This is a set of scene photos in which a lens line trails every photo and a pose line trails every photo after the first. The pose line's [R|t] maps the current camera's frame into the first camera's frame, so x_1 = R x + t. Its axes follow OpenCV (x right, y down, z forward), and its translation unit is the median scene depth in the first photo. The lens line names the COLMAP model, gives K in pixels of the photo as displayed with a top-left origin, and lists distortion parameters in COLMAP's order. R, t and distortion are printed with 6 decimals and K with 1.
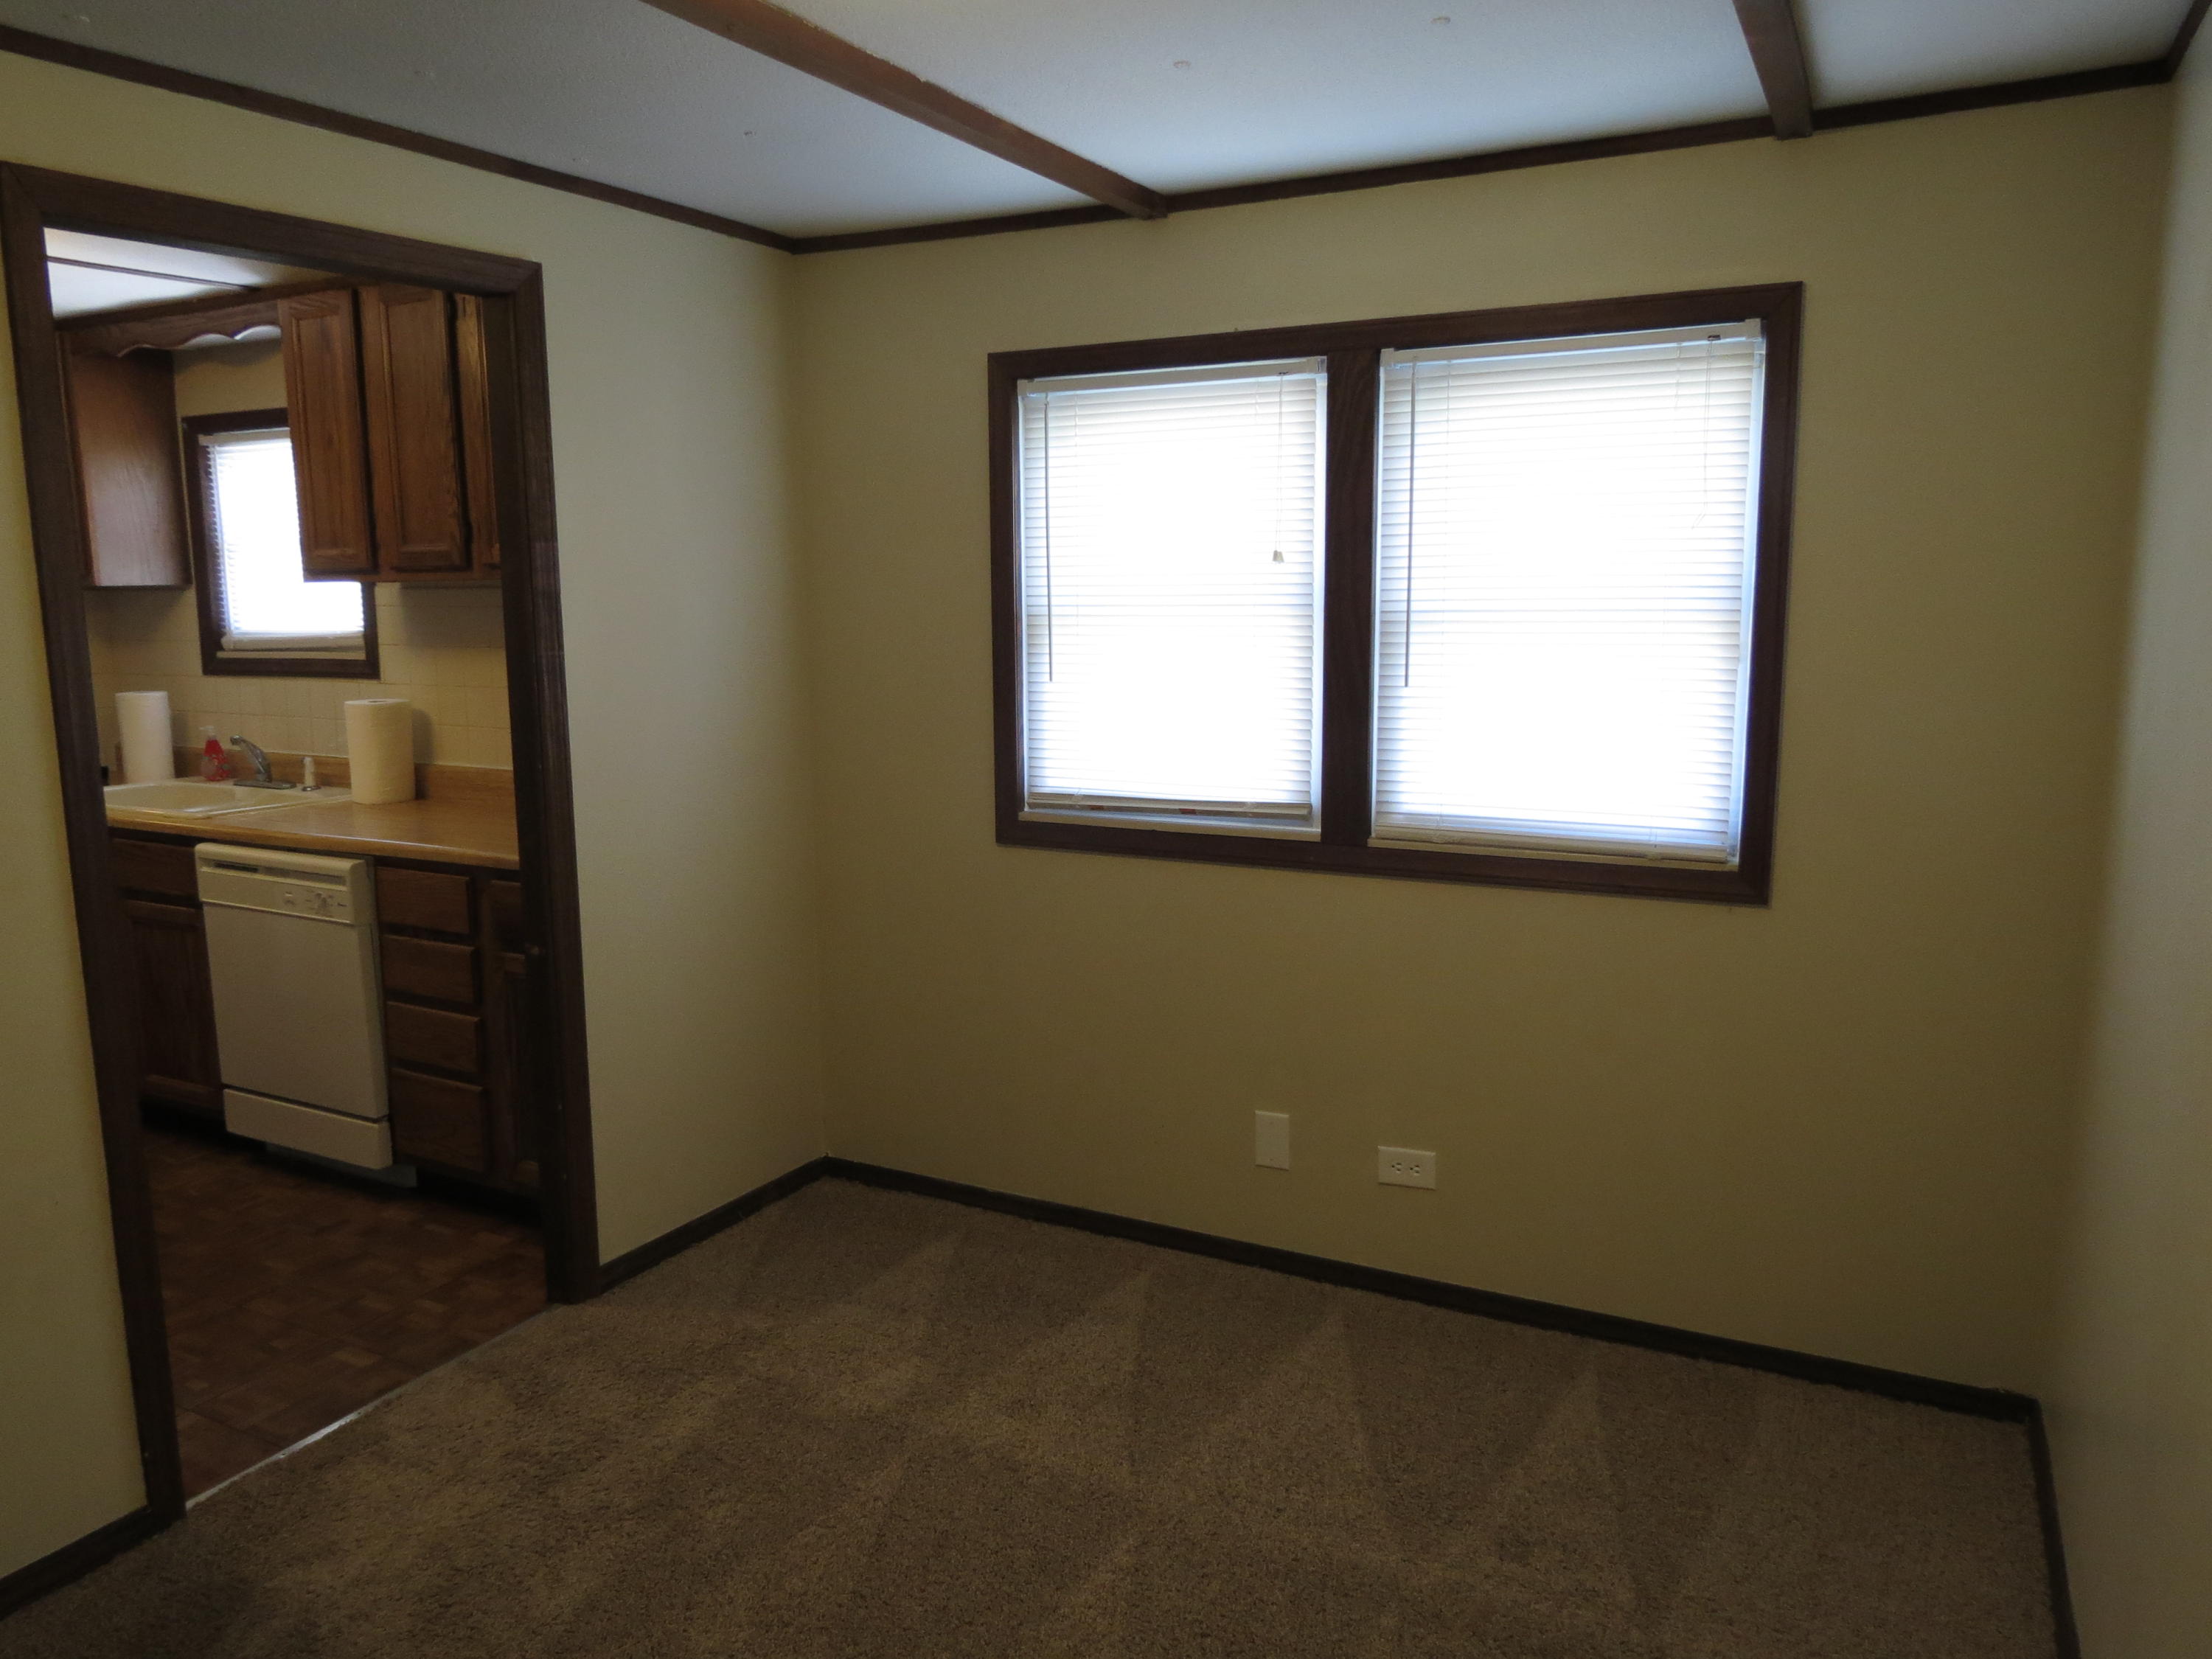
lens RADIAL K [[1602.1, 0, 1106.0], [0, 1602.1, 829.5], [0, 0, 1]] dist [-0.023395, -0.002608]
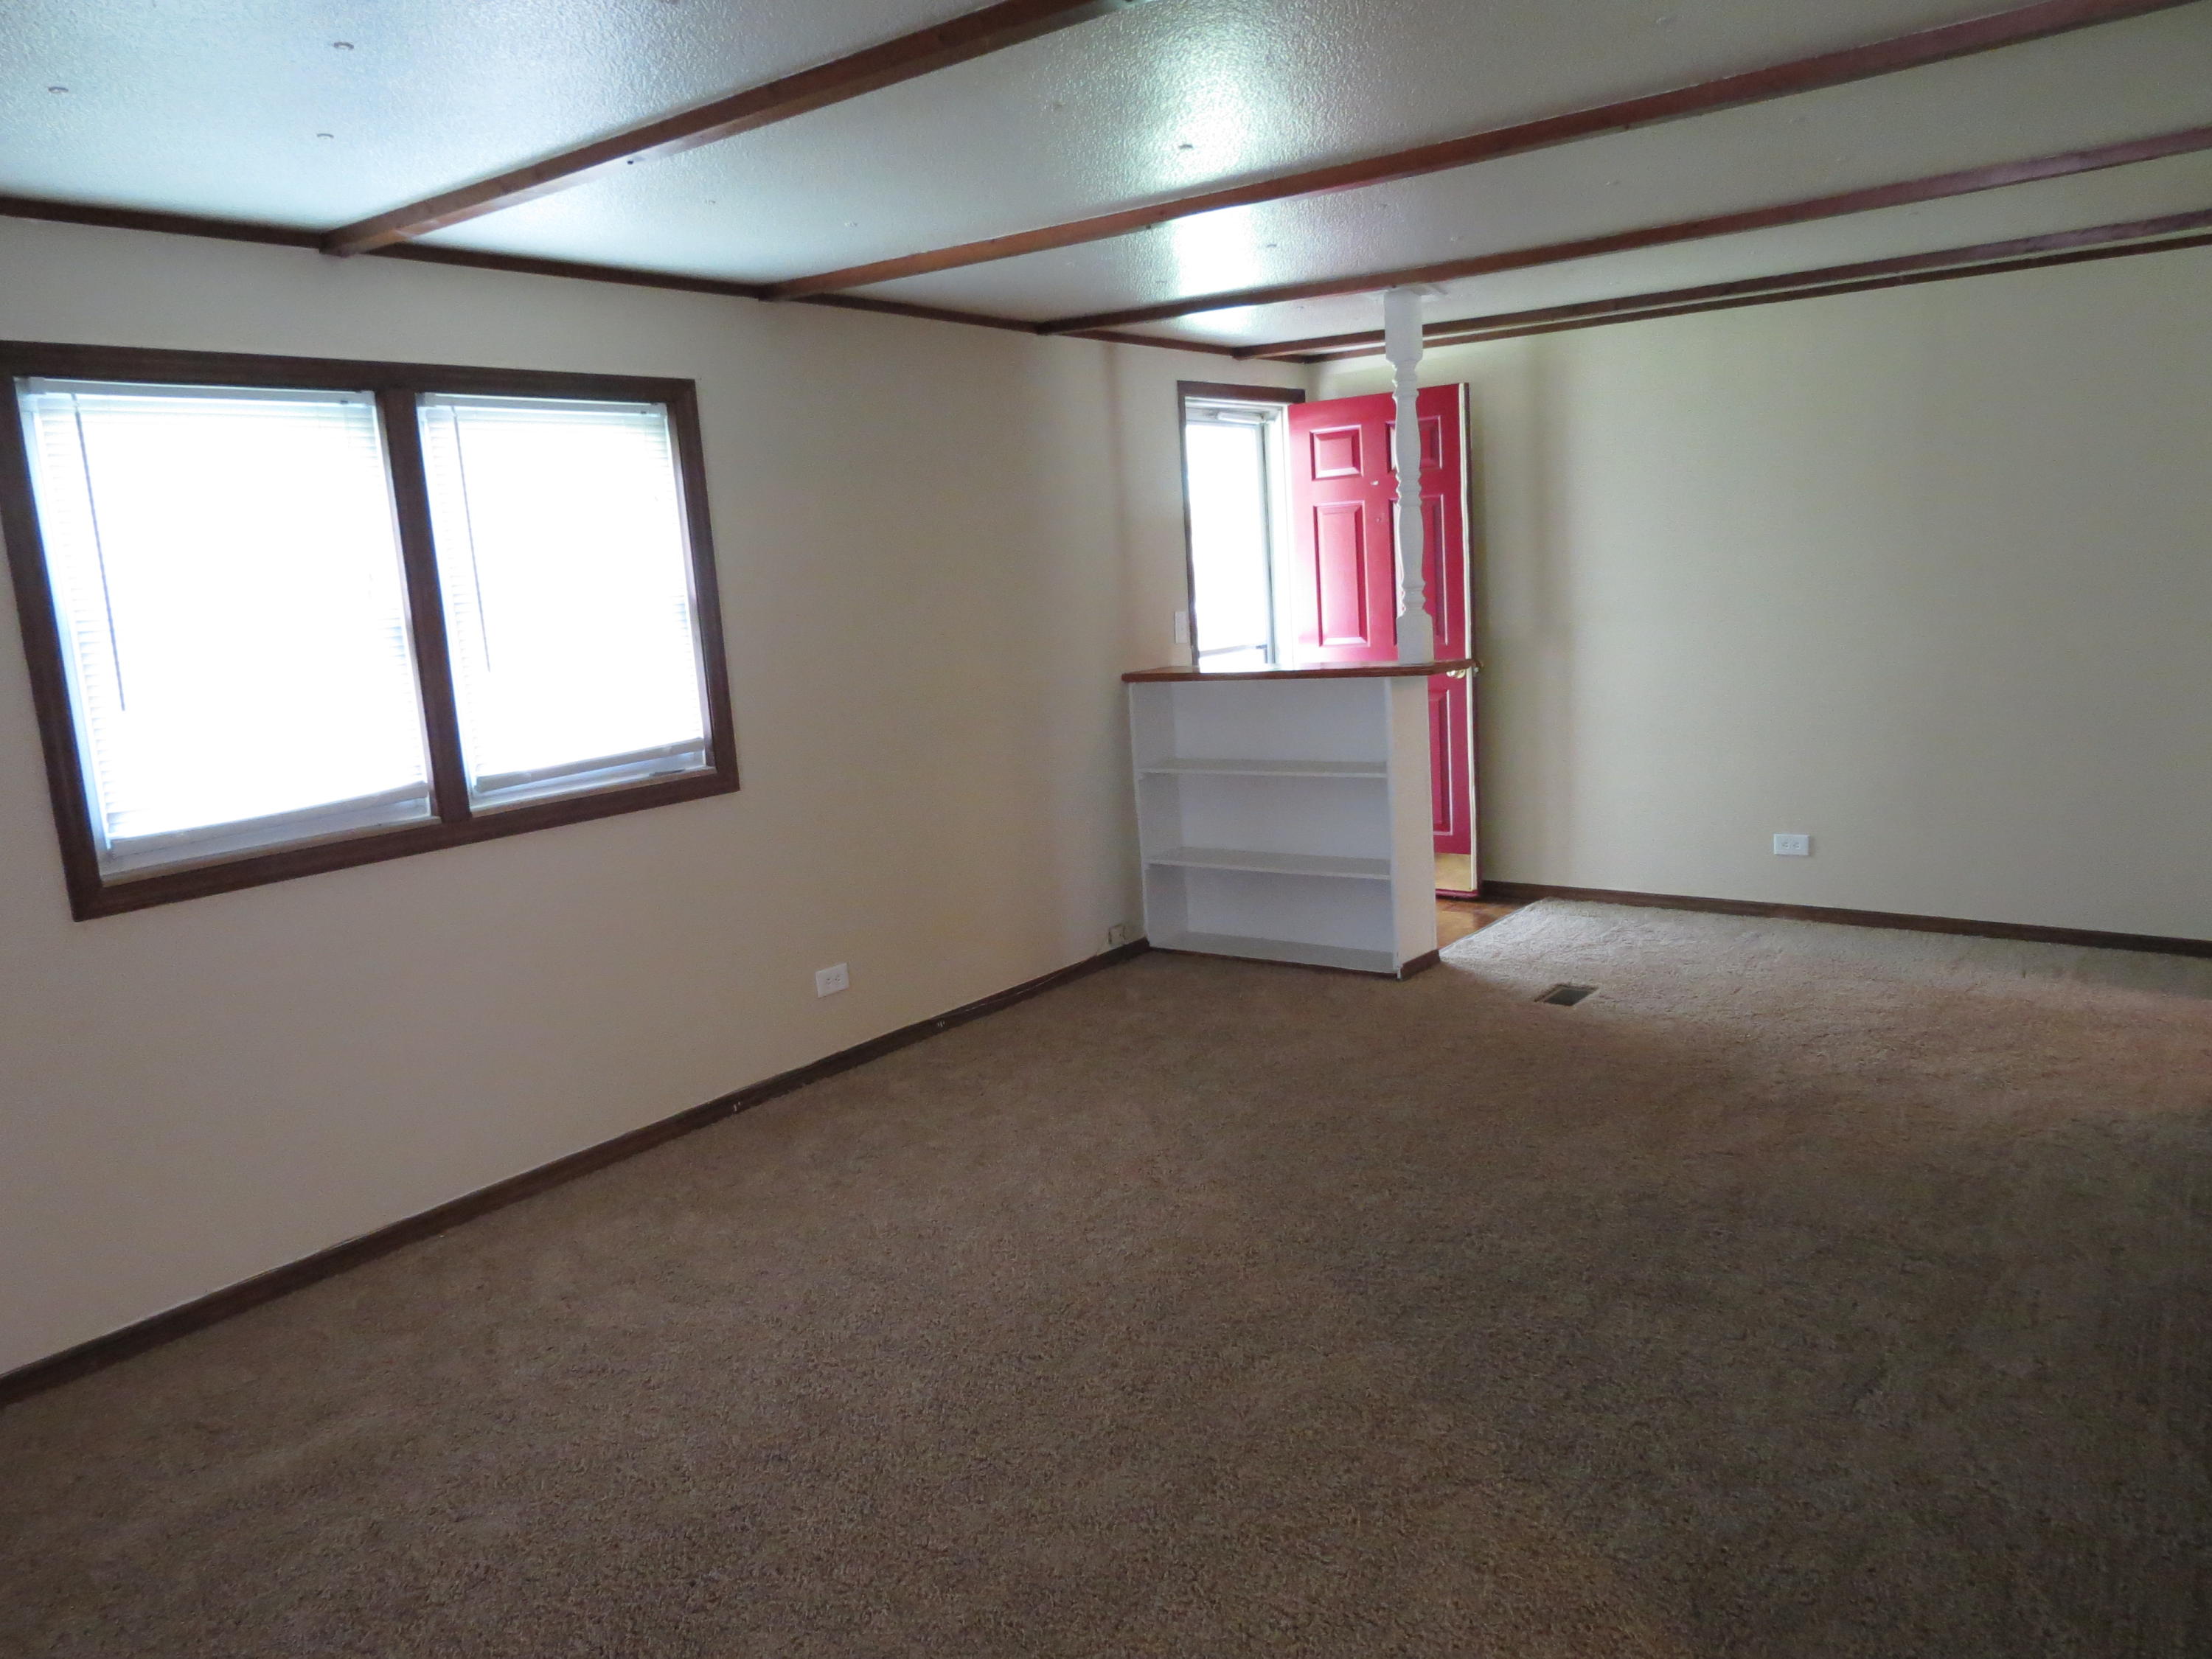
lens RADIAL K [[1602.1, 0, 1106.0], [0, 1602.1, 829.5], [0, 0, 1]] dist [-0.023395, -0.002608]
pose [[0.130430, -0.158675, 0.978678, -0.916184], [0.226421, 0.965792, 0.126410, -0.020303], [-0.965257, 0.205106, 0.161896, 0.368649]]
